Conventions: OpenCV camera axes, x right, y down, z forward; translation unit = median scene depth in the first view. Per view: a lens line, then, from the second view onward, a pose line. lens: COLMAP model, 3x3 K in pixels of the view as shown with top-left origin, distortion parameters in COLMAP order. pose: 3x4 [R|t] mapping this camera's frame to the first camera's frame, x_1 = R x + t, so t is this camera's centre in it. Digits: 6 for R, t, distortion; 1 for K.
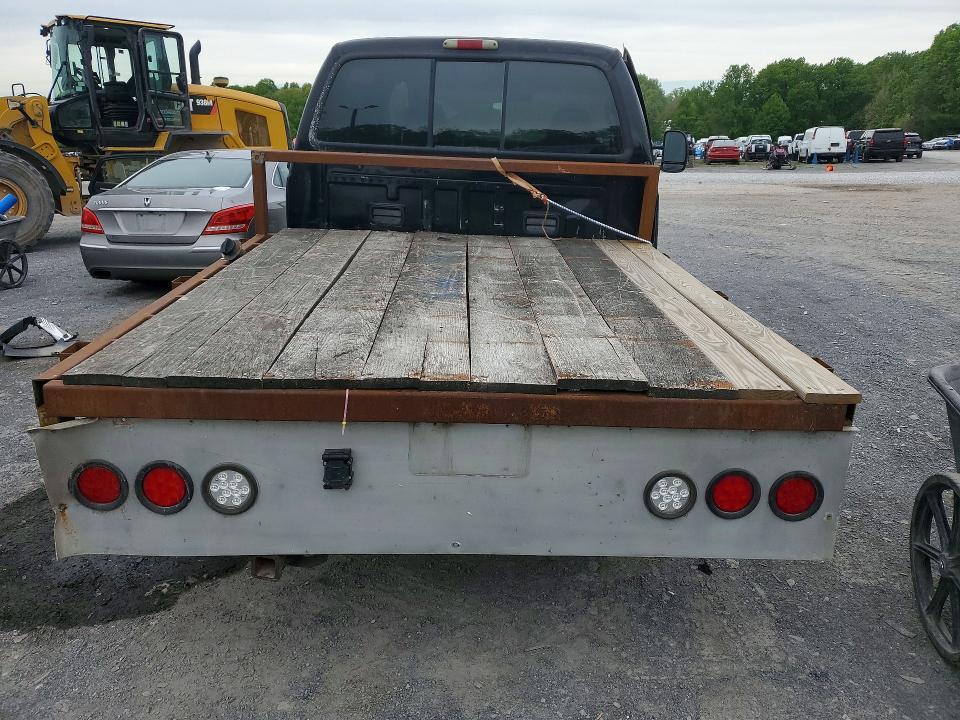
lens RADIAL K [[745.0, 0, 487.7], [0, 745.0, 351.5], [0, 0, 1]] dist [0.010414, -0.003144]
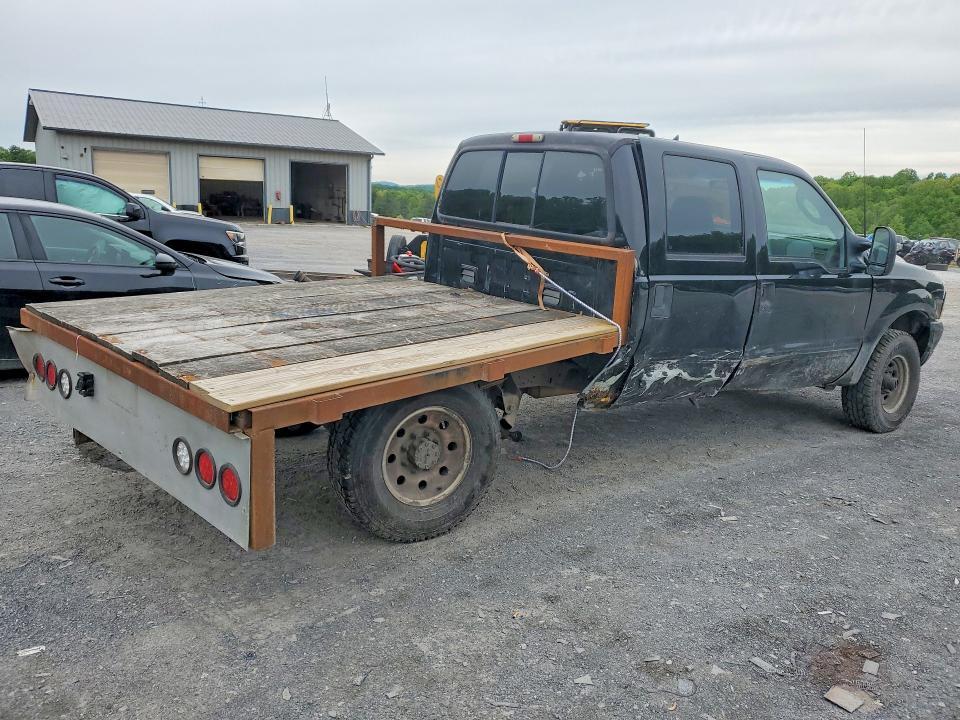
lens RADIAL K [[745.0, 0, 487.7], [0, 745.0, 351.5], [0, 0, 1]] dist [0.010414, -0.003144]
pose [[0.714678, 0.167344, -0.679140, 0.785959], [-0.241330, 0.970329, -0.014864, -0.056273], [0.656502, 0.174520, 0.733858, 0.164669]]
